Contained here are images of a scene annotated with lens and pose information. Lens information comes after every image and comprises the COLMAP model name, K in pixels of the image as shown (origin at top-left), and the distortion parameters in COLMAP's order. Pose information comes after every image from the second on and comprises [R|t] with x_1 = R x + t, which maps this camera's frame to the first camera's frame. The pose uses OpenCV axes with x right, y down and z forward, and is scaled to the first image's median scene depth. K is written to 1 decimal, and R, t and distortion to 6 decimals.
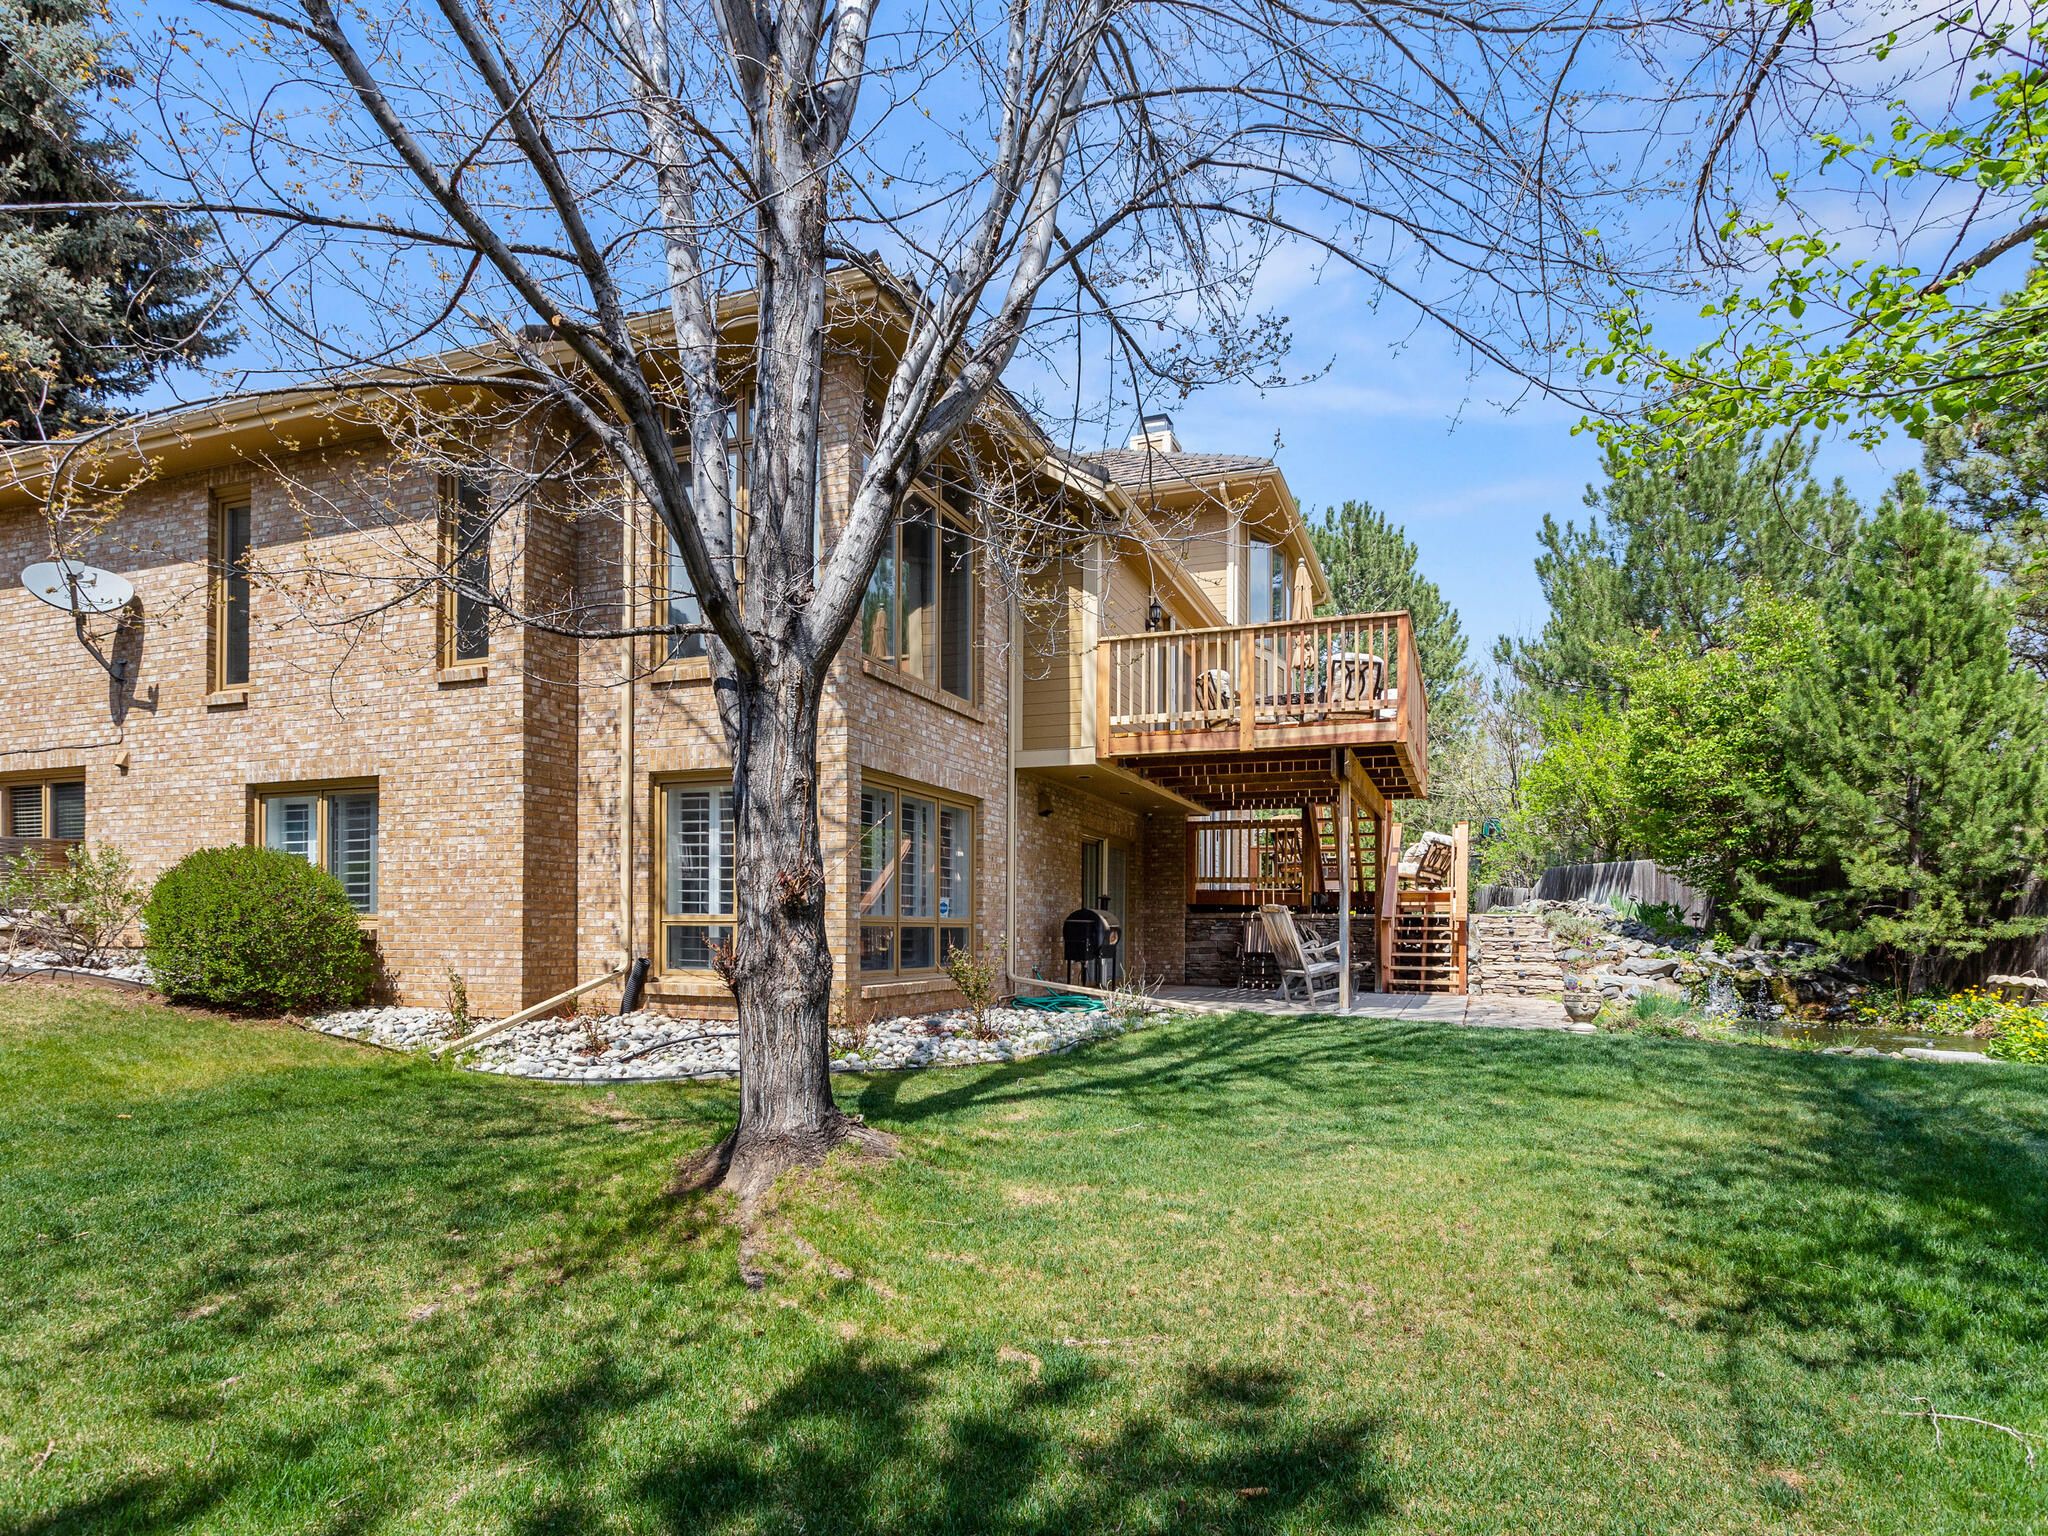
lens RADIAL K [[1124.7, 0, 1055.3], [0, 1124.7, 914.6], [0, 0, 1]] dist [0.002219, 0.000521]
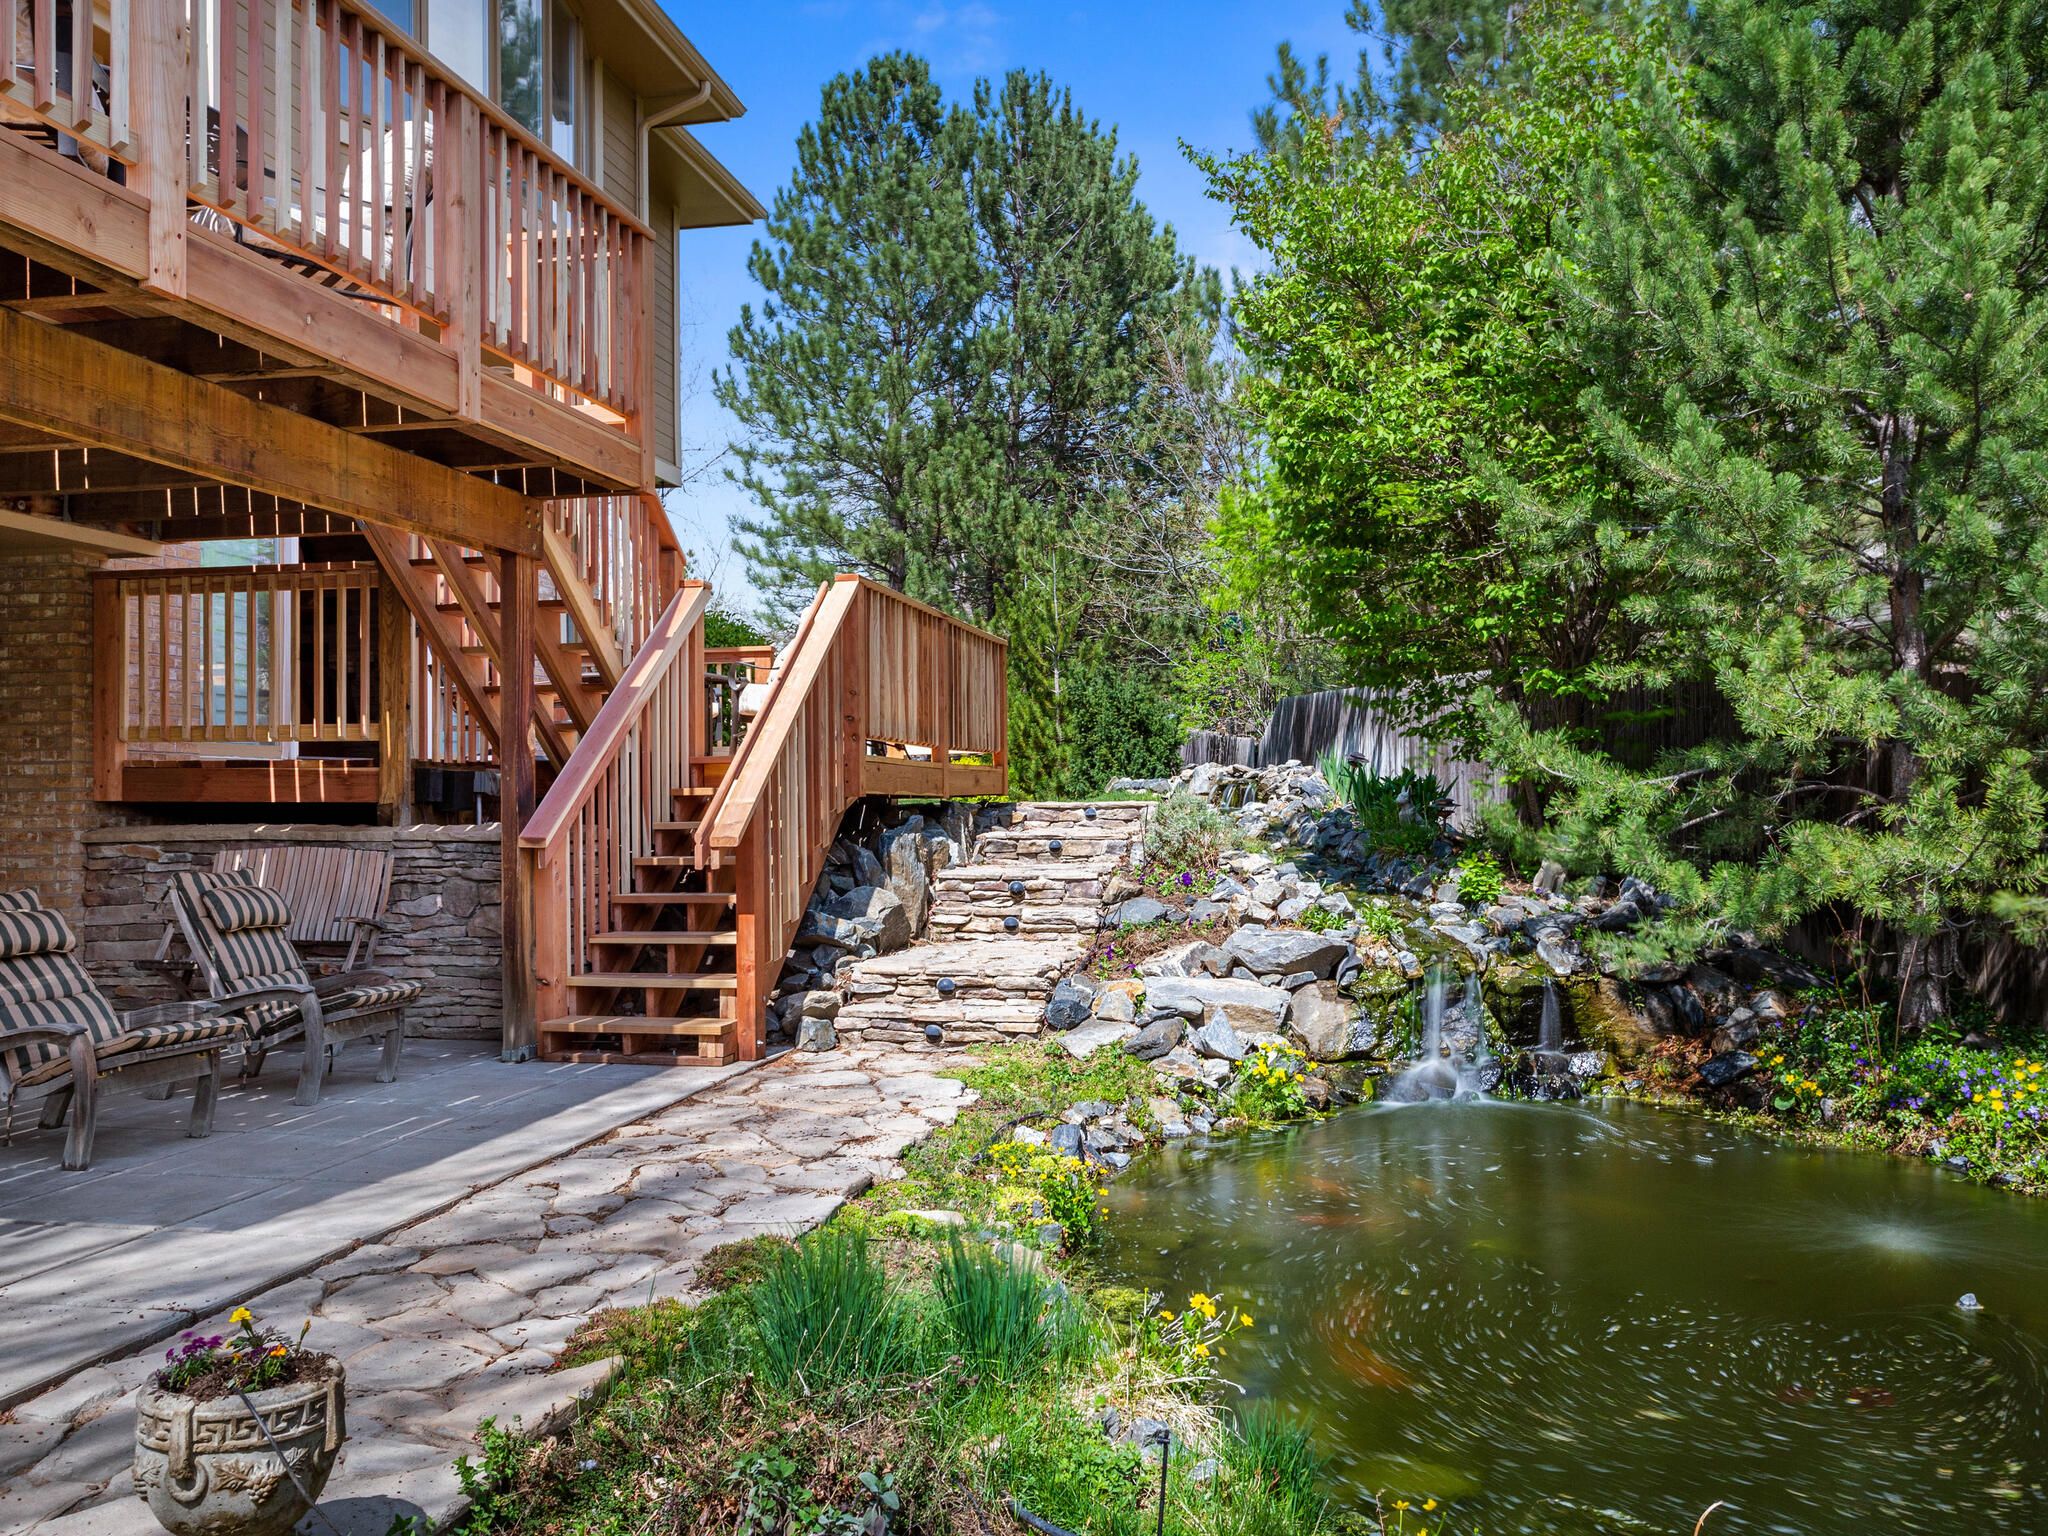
lens RADIAL K [[1669.3, 0, 1019.2], [0, 1669.3, 769.4], [0, 0, 1]] dist [-0.003976, 0.000237]
pose [[0.987217, -0.015164, 0.158657, 0.381649], [0.016193, 0.999855, -0.005191, -0.014749], [-0.158555, 0.007694, 0.987320, 0.498278]]
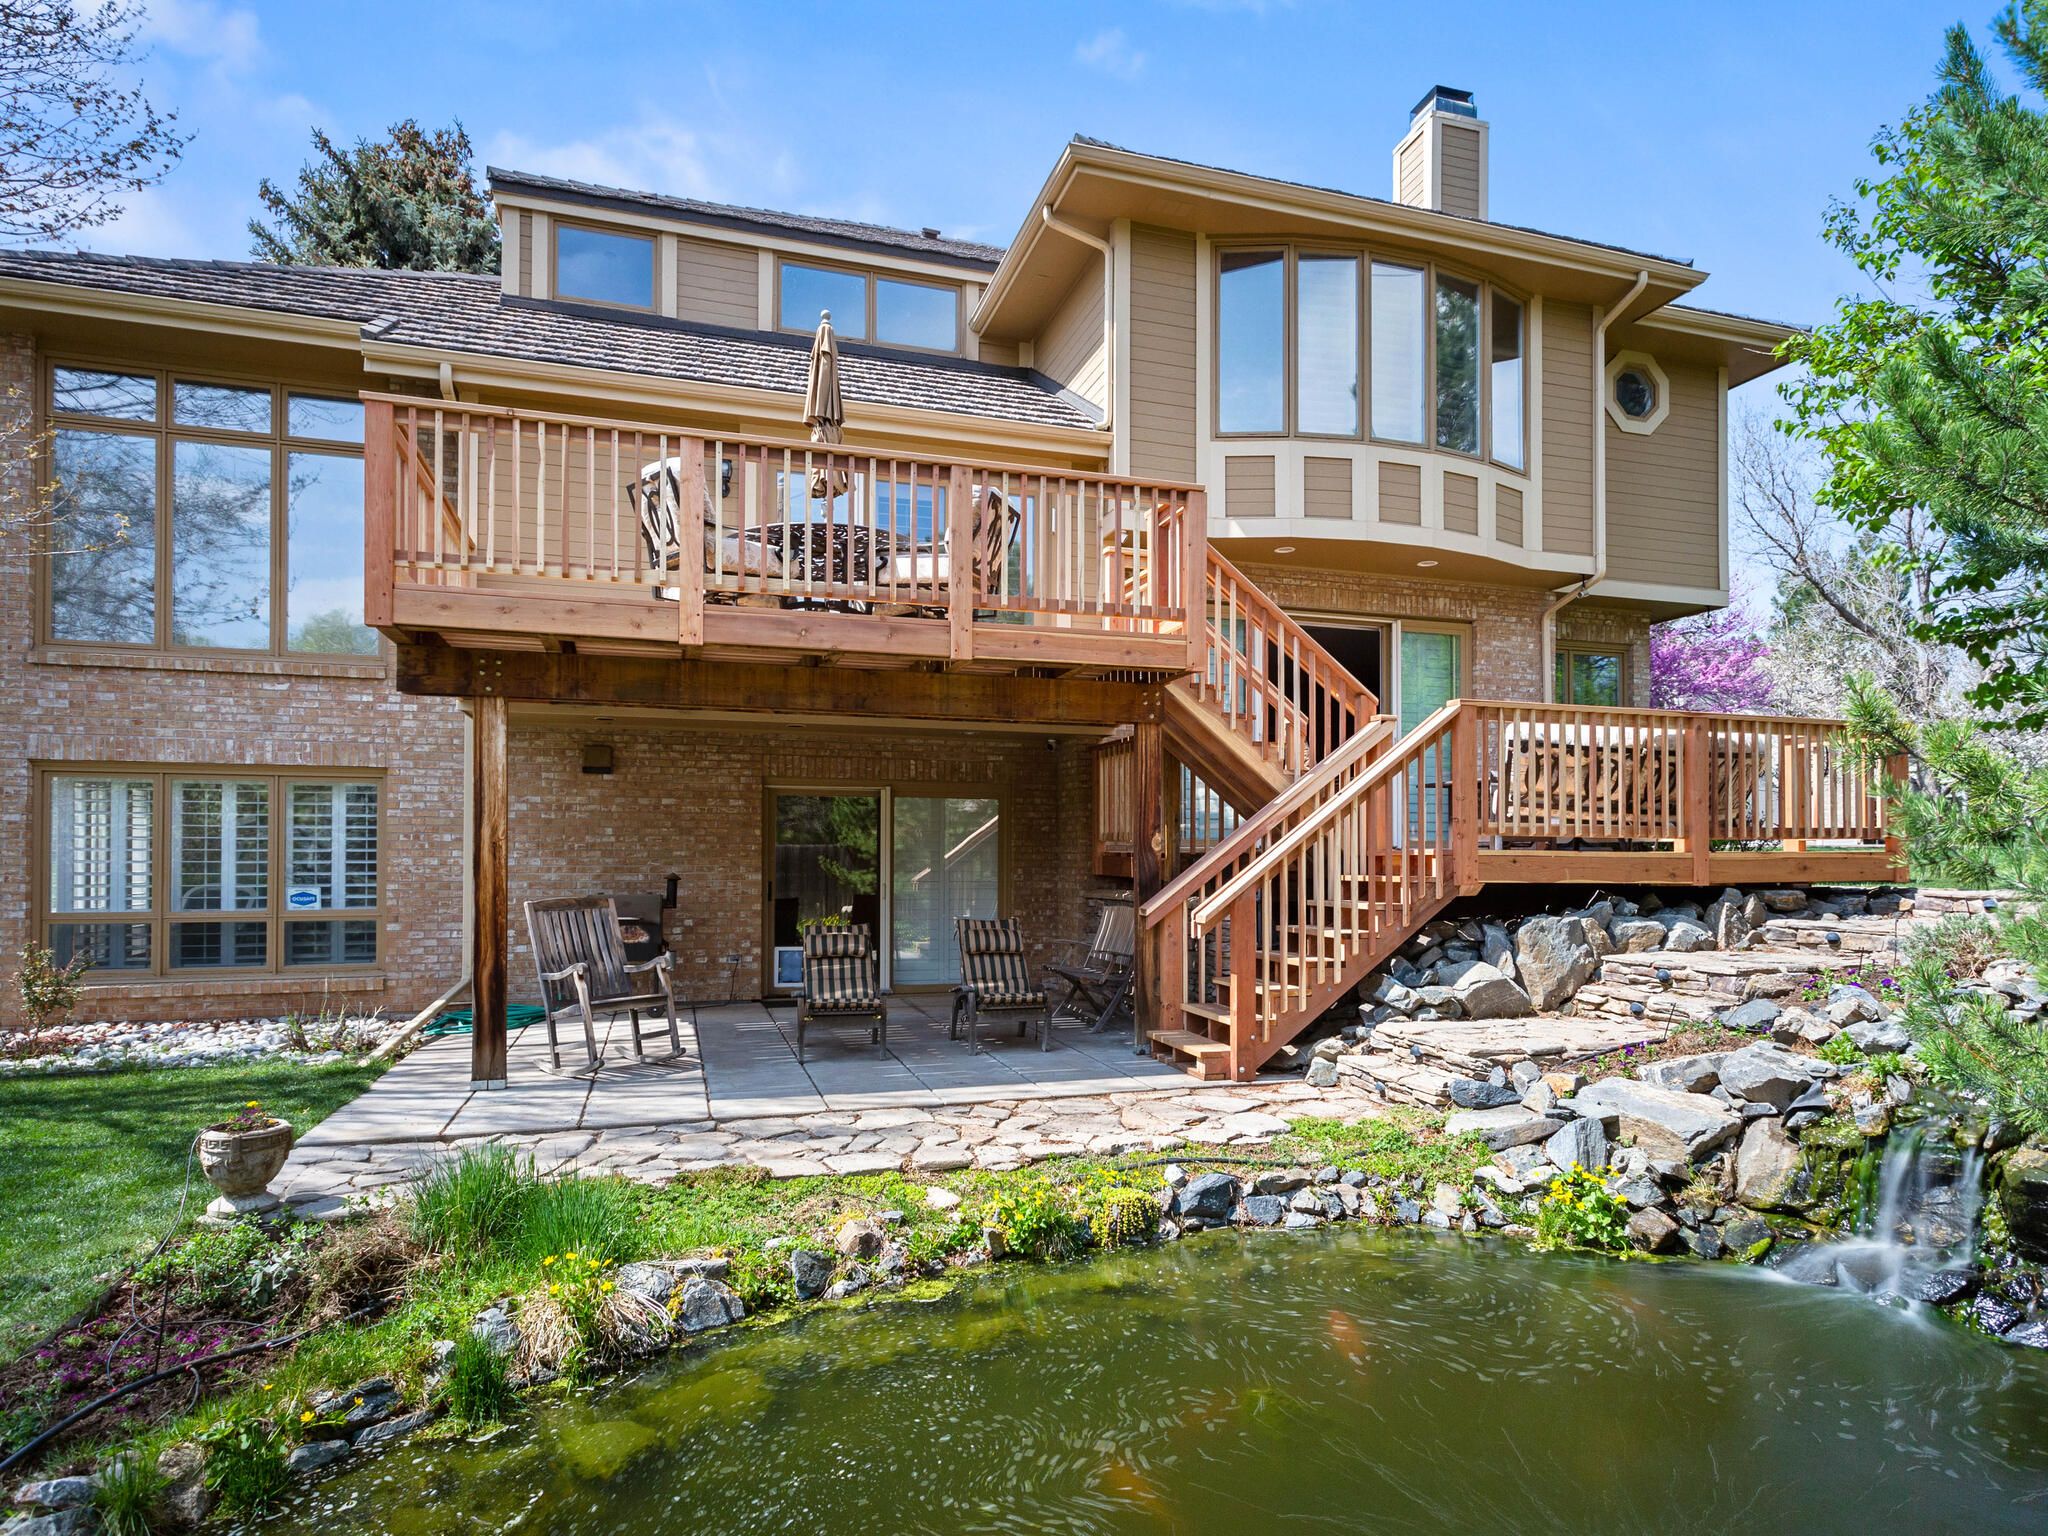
lens RADIAL K [[1124.7, 0, 1040.3], [0, 1124.7, 855.7], [0, 0, 1]] dist [0.002219, 0.000521]
pose [[0.619619, -0.009052, -0.784851, 0.716062], [0.010973, 0.999936, -0.002871, -0.022956], [0.784826, -0.006833, 0.619678, 0.676177]]
